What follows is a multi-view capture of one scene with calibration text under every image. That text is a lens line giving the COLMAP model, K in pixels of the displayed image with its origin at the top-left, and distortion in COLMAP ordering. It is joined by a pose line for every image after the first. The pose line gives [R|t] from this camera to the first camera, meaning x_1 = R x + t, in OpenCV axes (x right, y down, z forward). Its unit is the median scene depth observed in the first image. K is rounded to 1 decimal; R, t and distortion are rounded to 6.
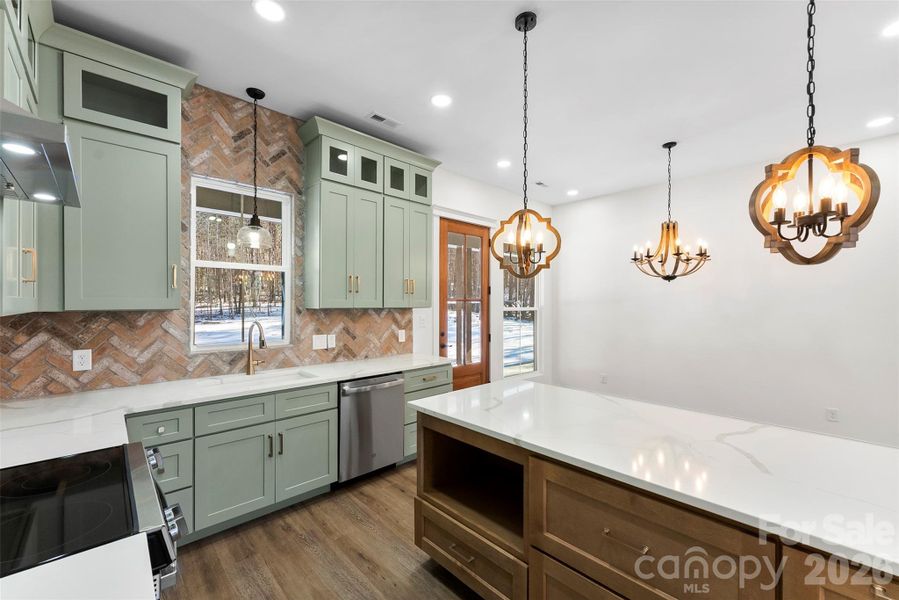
lens RADIAL K [[365.5, 0, 448.7], [0, 365.5, 304.0], [0, 0, 1]] dist [-0.003383, -0.000484]
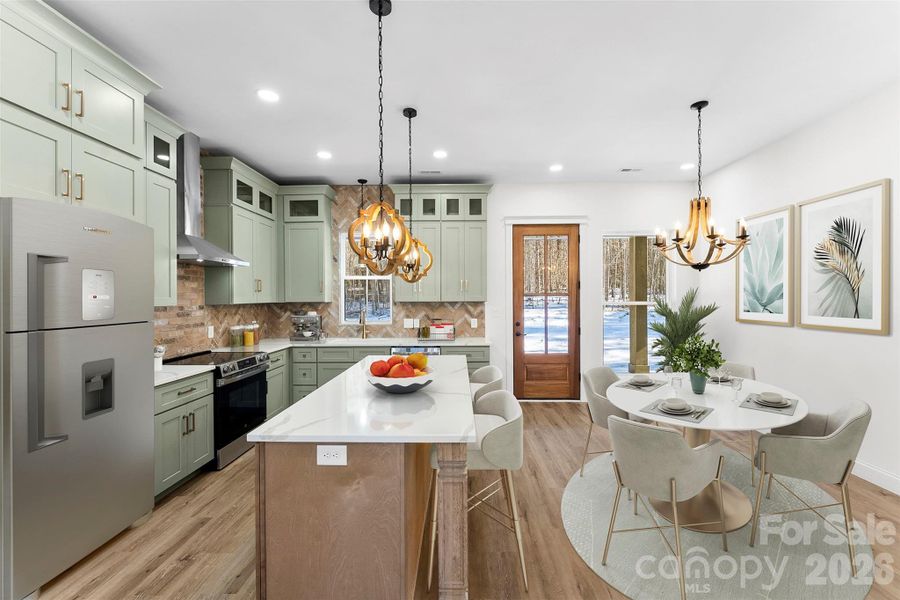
lens RADIAL K [[365.9, 0, 450.9], [0, 365.9, 299.1], [0, 0, 1]] dist [-0.003383, -0.000484]
pose [[0.712991, -0.000072, -0.701173, 0.922606], [0.003089, 0.999991, 0.003038, -0.003758], [0.701167, -0.004332, 0.712984, 0.022616]]
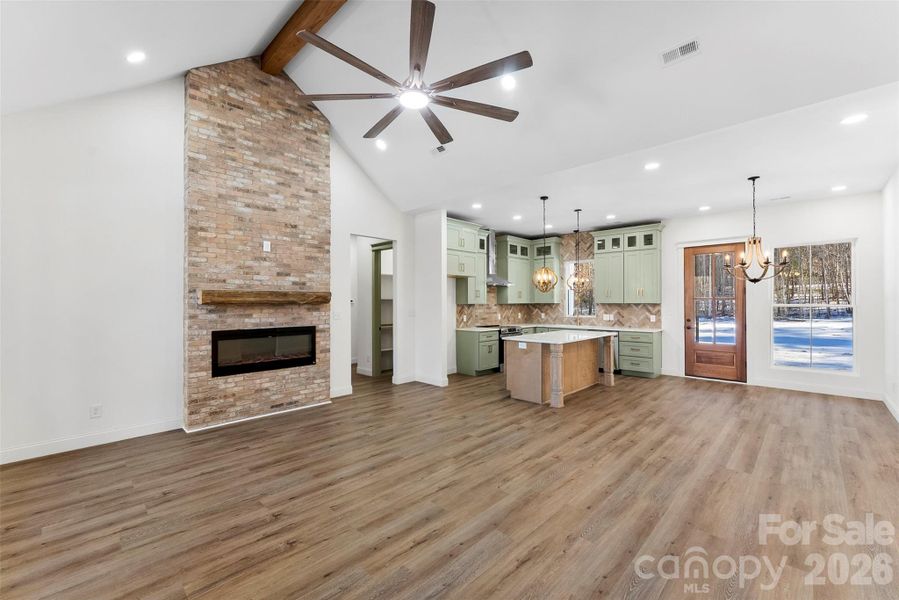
lens RADIAL K [[375.7, 0, 445.6], [0, 375.7, 299.0], [0, 0, 1]] dist [-0.002533, -0.001297]
pose [[0.040971, -0.010222, -0.999108, 2.225634], [-0.000214, 0.999948, -0.010239, 0.009348], [0.999160, 0.000633, 0.040966, -0.173536]]
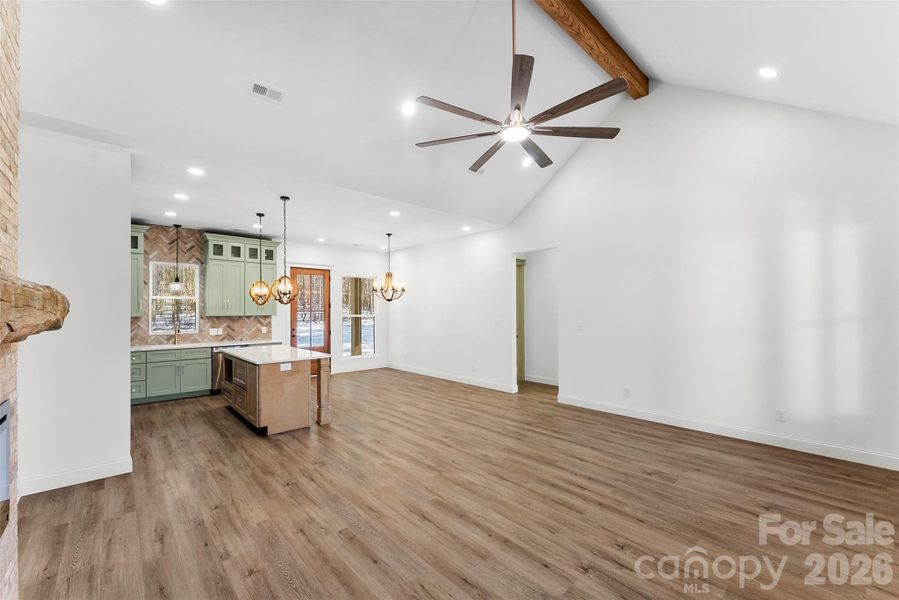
lens RADIAL K [[365.5, 0, 448.8], [0, 365.5, 308.7], [0, 0, 1]] dist [-0.003383, -0.000484]
pose [[0.999895, -0.005036, -0.013615, 1.134682], [0.004939, 0.999962, -0.007202, -0.009774], [0.013651, 0.007134, 0.999881, -1.205535]]
